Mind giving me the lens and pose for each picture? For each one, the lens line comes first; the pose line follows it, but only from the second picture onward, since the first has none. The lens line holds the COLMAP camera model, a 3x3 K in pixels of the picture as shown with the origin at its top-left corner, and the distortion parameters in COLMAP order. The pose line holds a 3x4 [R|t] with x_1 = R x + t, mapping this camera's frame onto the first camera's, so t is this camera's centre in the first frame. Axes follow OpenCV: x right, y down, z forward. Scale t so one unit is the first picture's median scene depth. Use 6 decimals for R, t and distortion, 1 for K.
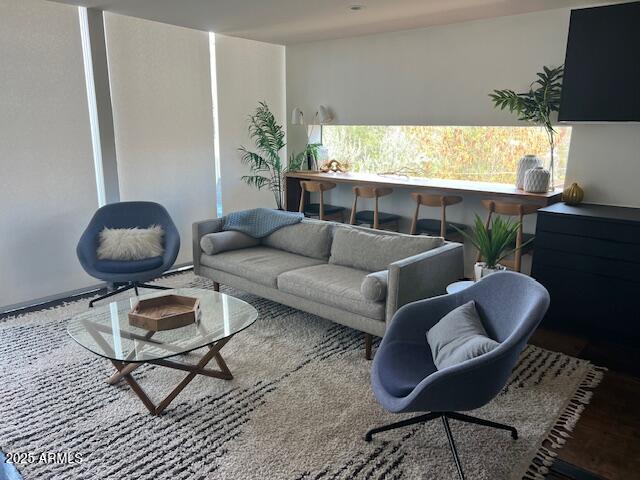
lens RADIAL K [[484.5, 0, 320.0], [0, 484.5, 240.0], [0, 0, 1]] dist [0.045825, -0.058792]
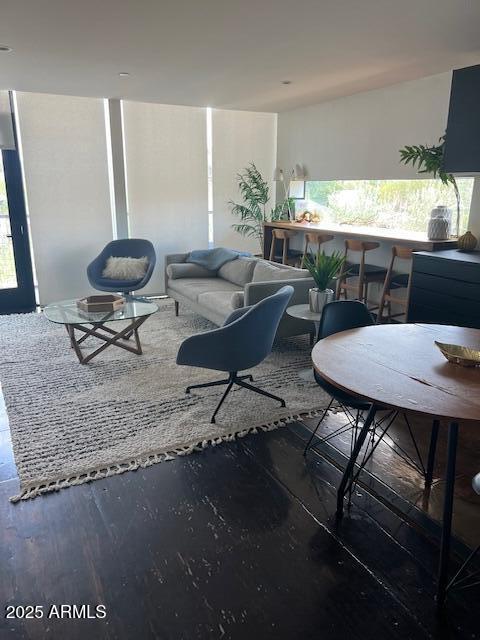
lens RADIAL K [[481.7, 0, 240.0], [0, 481.7, 320.0], [0, 0, 1]] dist [0.057131, -0.111239]
pose [[0.926271, 0.090189, -0.365907, 0.450094], [-0.075874, 0.995689, 0.053347, 0.057713], [0.369141, -0.021651, 0.929121, -0.178880]]
